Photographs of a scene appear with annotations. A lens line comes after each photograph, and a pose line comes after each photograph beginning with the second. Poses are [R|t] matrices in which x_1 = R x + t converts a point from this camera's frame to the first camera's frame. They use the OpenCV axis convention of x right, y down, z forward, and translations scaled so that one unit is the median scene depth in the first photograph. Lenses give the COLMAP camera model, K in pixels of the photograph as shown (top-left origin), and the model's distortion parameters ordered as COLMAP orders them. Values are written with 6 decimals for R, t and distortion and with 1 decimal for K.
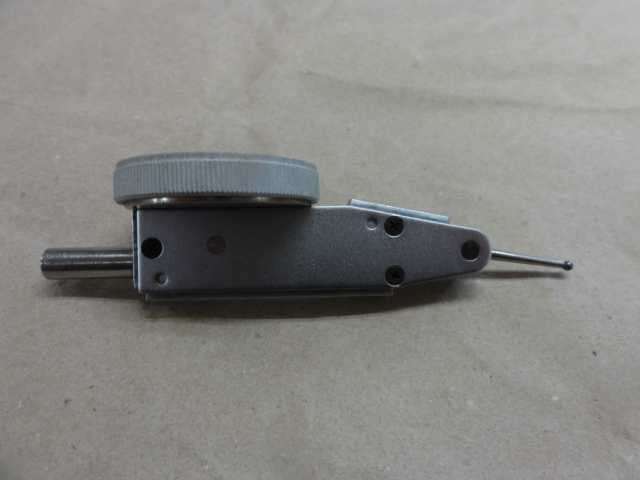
lens RADIAL K [[449.2, 0, 320.0], [0, 449.2, 240.0], [0, 0, 1]] dist [-0.021642, 0.003598]
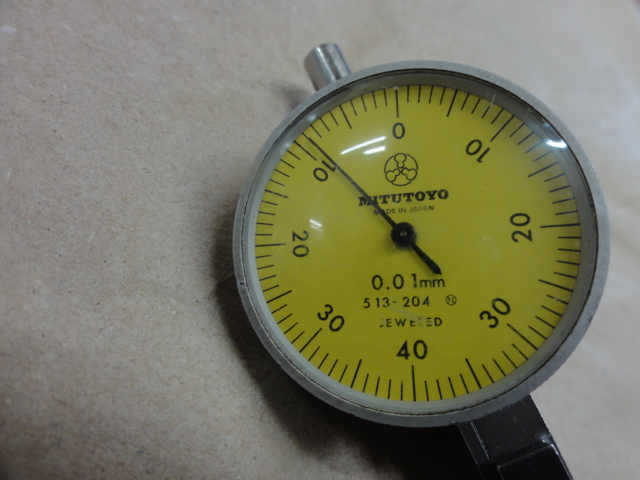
lens RADIAL K [[449.2, 0, 320.0], [0, 449.2, 240.0], [0, 0, 1]] dist [-0.021642, 0.003598]
pose [[0.868481, 0.358716, 0.342145, -0.407233], [-0.393306, 0.918737, 0.035114, -0.136147], [-0.301745, -0.165064, 0.938991, 0.466293]]
